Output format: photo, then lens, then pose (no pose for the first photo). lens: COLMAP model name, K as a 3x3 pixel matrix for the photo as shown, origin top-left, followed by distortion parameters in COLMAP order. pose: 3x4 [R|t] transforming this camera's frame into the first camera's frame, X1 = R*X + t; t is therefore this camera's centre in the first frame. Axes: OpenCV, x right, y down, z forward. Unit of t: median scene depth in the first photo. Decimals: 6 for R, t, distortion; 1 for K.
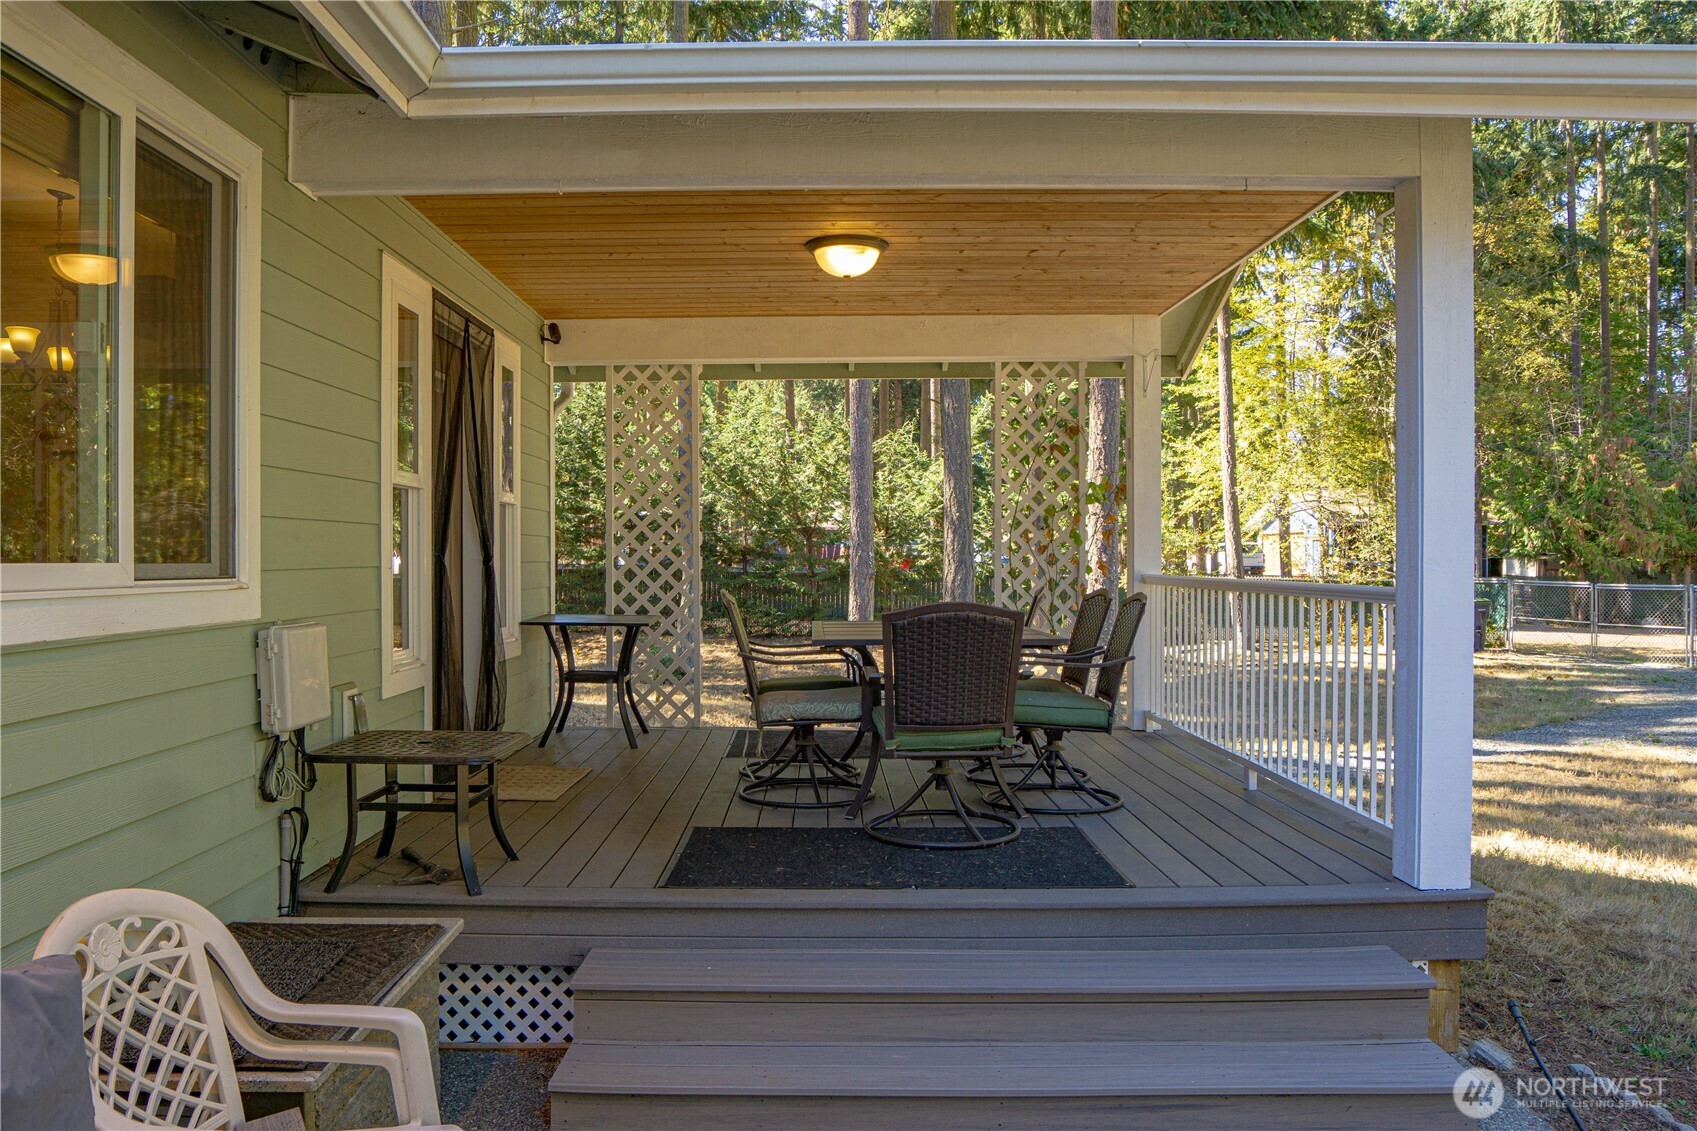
lens RADIAL K [[1208.4, 0, 846.6], [0, 1208.4, 569.3], [0, 0, 1]] dist [-0.071849, 0.034734]
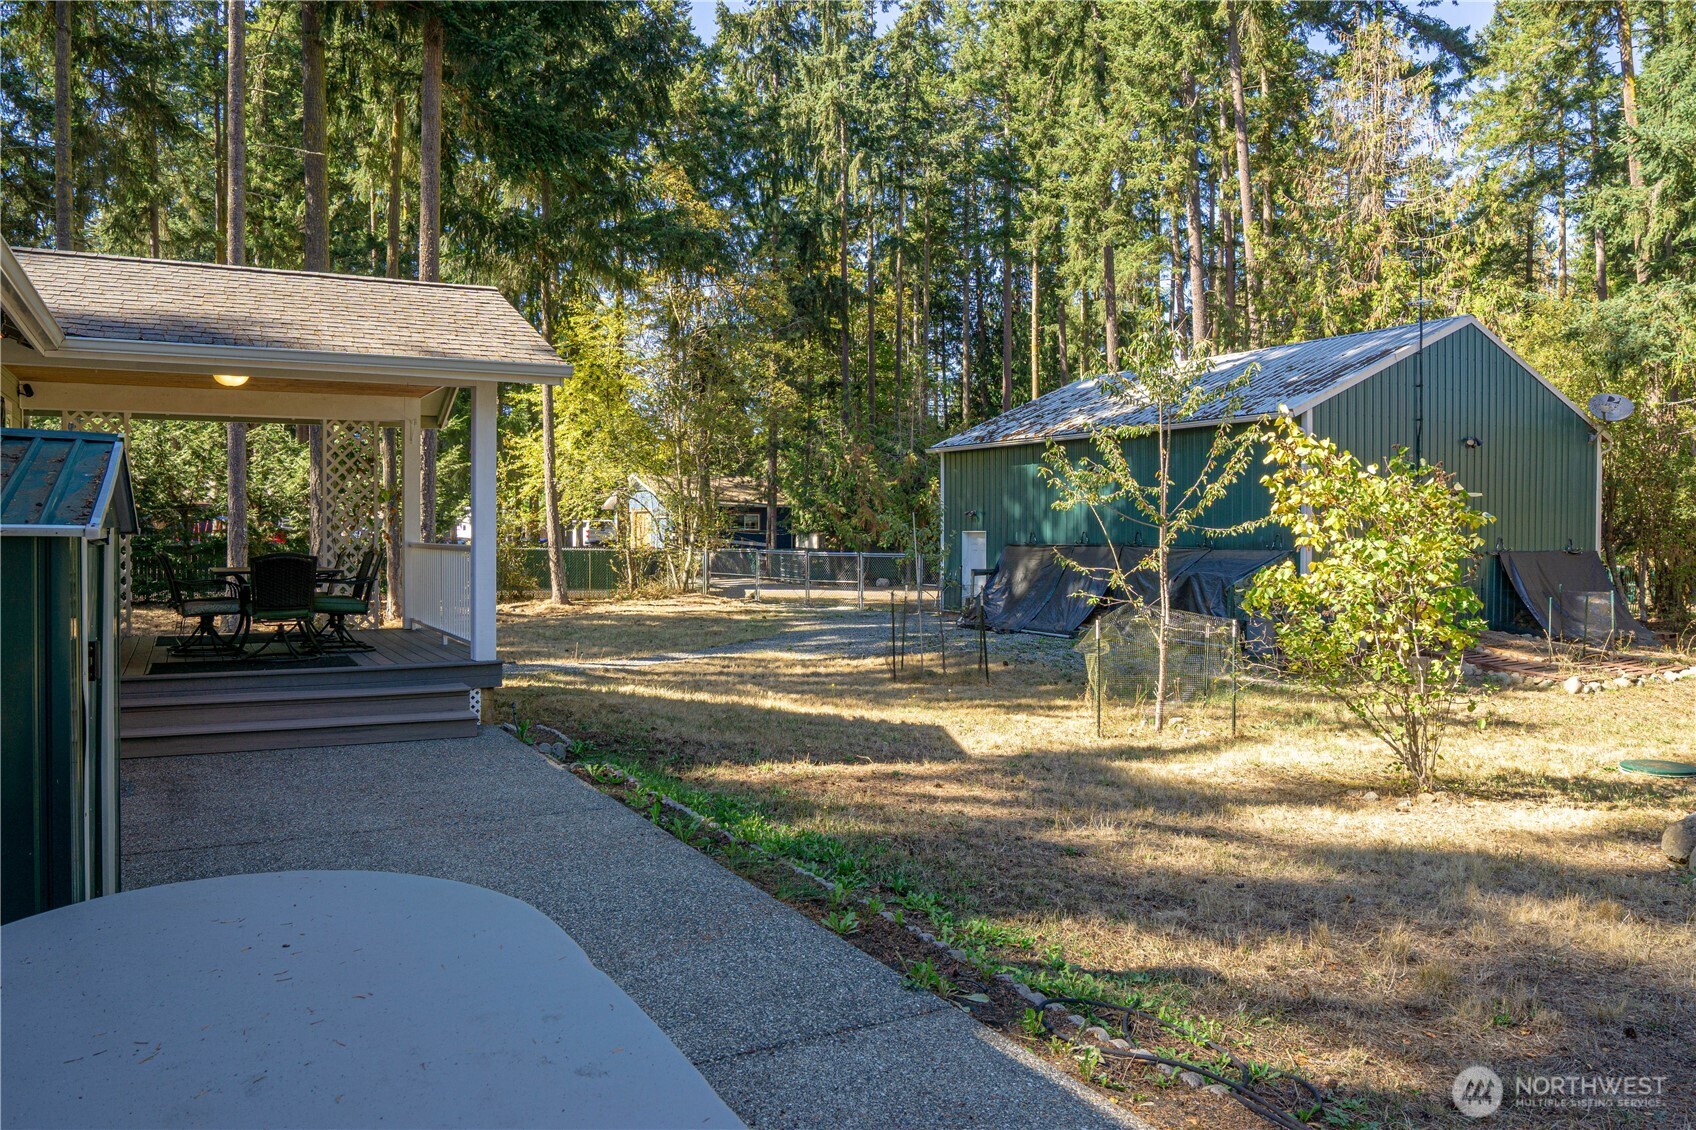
lens RADIAL K [[1207.7, 0, 833.8], [0, 1207.7, 567.8], [0, 0, 1]] dist [-0.071849, 0.034734]
pose [[0.886999, -0.008124, 0.461700, -0.005446], [-0.000877, 0.999814, 0.019277, 0.002081], [-0.461771, -0.017504, 0.886827, -0.261647]]
